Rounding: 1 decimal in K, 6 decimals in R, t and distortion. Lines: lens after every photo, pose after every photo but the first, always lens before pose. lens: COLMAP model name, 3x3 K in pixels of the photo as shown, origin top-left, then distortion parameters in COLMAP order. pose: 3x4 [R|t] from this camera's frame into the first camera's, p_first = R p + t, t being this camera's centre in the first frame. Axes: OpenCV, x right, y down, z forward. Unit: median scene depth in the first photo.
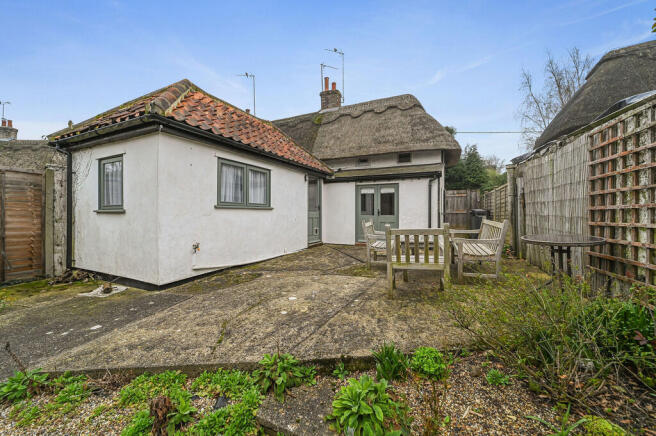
lens RADIAL K [[256.1, 0, 329.8], [0, 256.1, 214.0], [0, 0, 1]] dist [-0.011559, 0.002460]
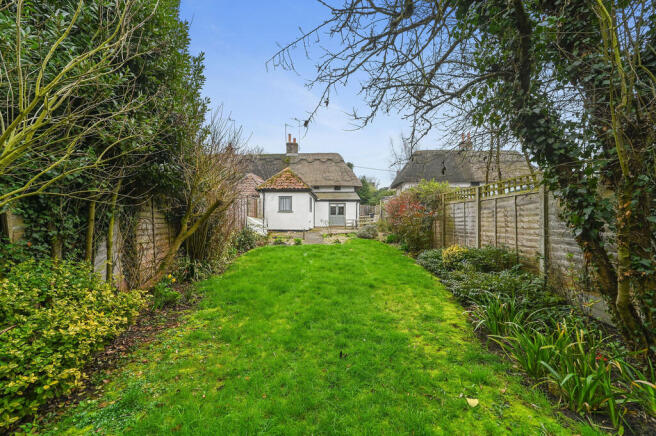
lens RADIAL K [[256.1, 0, 326.3], [0, 256.1, 219.3], [0, 0, 1]] dist [-0.011559, 0.002460]
pose [[0.923227, 0.004754, 0.384225, -0.621703], [-0.003699, 0.999987, -0.003486, 0.039345], [-0.384237, 0.001797, 0.923233, -0.916387]]
